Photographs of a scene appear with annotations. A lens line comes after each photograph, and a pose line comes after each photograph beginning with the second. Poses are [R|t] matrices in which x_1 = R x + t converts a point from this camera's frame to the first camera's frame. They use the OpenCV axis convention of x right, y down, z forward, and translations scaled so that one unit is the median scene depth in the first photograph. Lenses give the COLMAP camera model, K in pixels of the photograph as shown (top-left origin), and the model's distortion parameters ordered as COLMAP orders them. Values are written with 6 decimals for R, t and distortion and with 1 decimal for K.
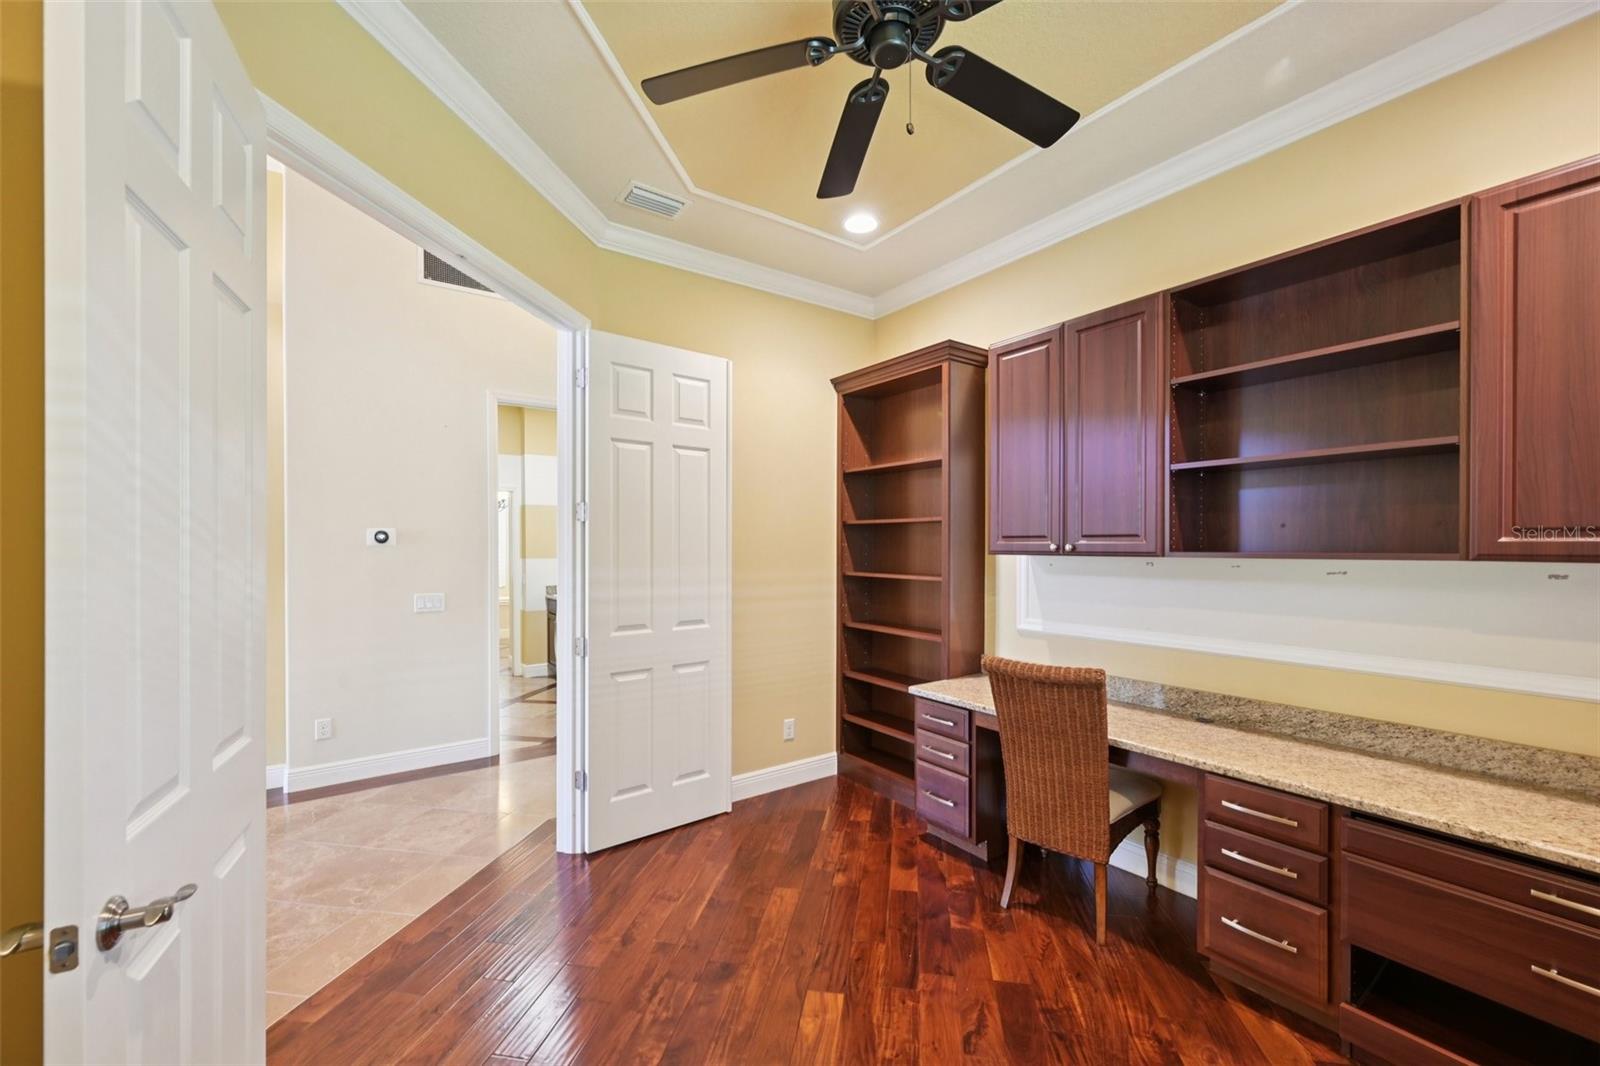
lens RADIAL K [[637.0, 0, 796.6], [0, 637.0, 547.5], [0, 0, 1]] dist [-0.000930, 0.000286]
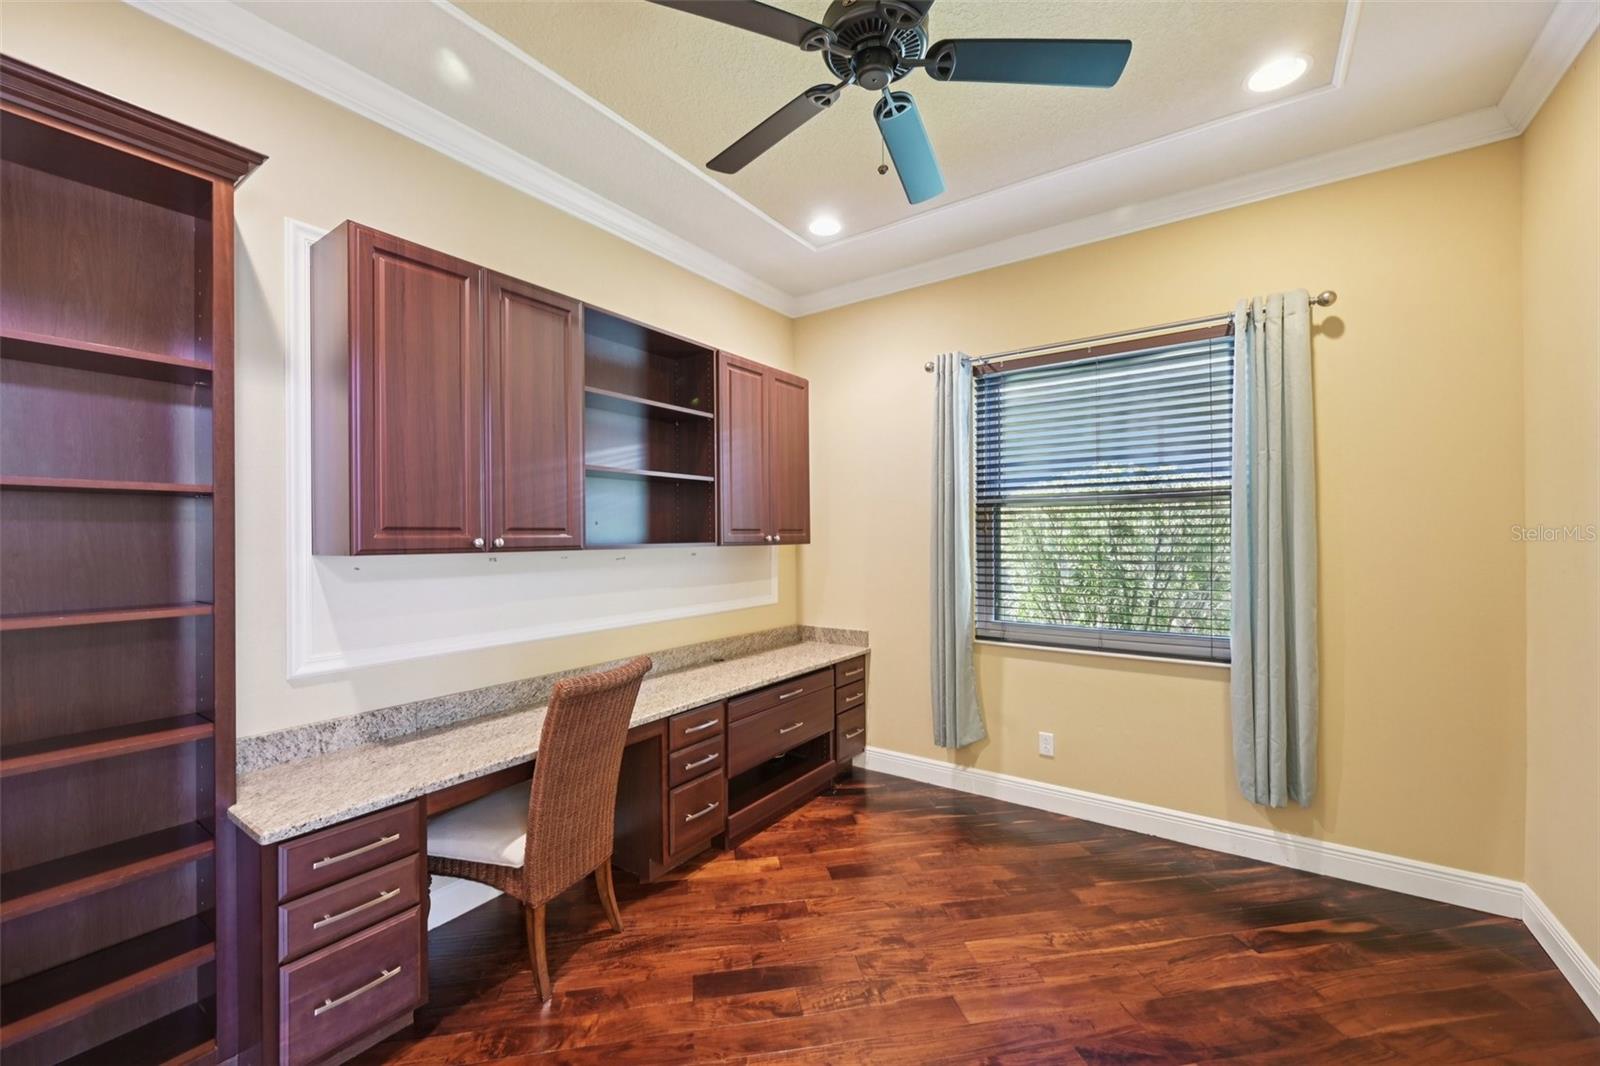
lens RADIAL K [[637.0, 0, 801.3], [0, 637.0, 536.8], [0, 0, 1]] dist [-0.000930, 0.000286]
pose [[-0.341867, 0.005433, 0.939732, -0.607147], [0.014944, 0.999888, -0.000344, -0.001460], [-0.939629, 0.013925, -0.341910, 1.117825]]
